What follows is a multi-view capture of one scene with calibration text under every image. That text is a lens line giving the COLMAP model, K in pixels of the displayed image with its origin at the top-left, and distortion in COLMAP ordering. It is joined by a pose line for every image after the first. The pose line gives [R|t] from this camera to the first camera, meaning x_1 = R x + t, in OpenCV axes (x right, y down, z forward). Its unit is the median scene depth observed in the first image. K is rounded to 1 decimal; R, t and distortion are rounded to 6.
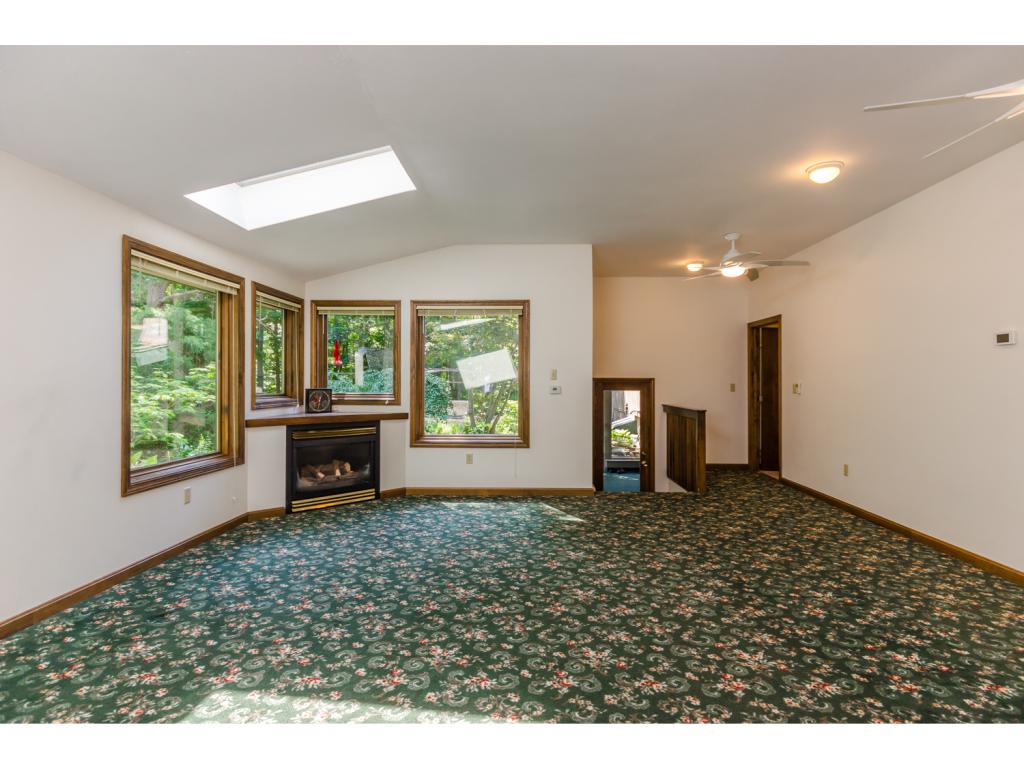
lens RADIAL K [[536.5, 0, 512.0], [0, 536.5, 384.0], [0, 0, 1]] dist [0.125019, -0.000552]
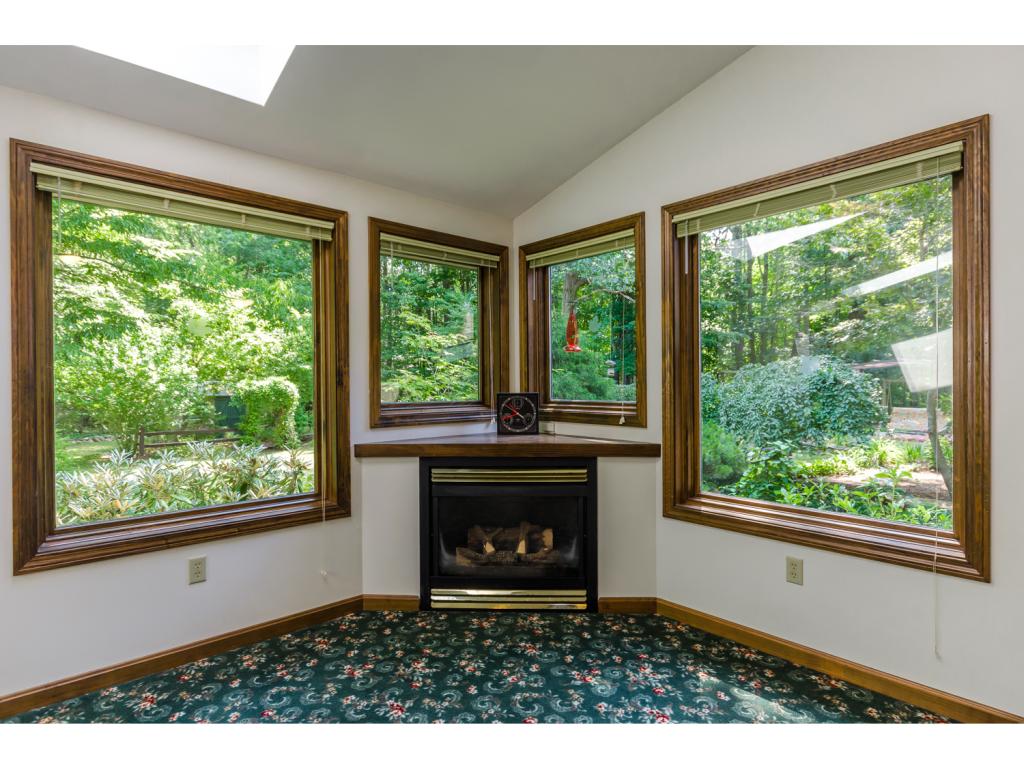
lens RADIAL K [[549.1, 0, 529.7], [0, 549.1, 387.3], [0, 0, 1]] dist [0.004835, 0.000863]
pose [[0.712675, -0.003550, -0.701486, 0.070296], [0.007043, 0.999973, 0.002094, 0.001530], [0.701459, -0.006433, 0.712681, 0.601902]]
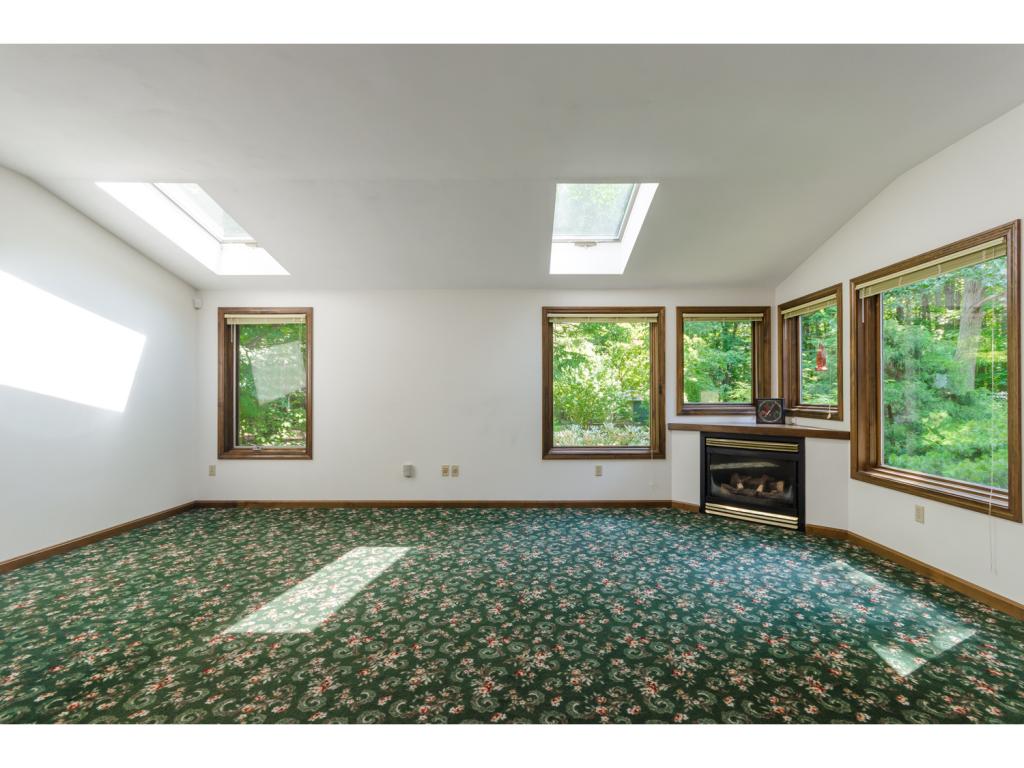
lens RADIAL K [[477.9, 0, 515.4], [0, 477.9, 398.2], [0, 0, 1]] dist [-0.023739, -0.000621]
pose [[0.016562, 0.005203, -0.999849, 0.474201], [0.001572, 0.999985, 0.005230, 0.003479], [0.999862, -0.001659, 0.016554, 0.555364]]
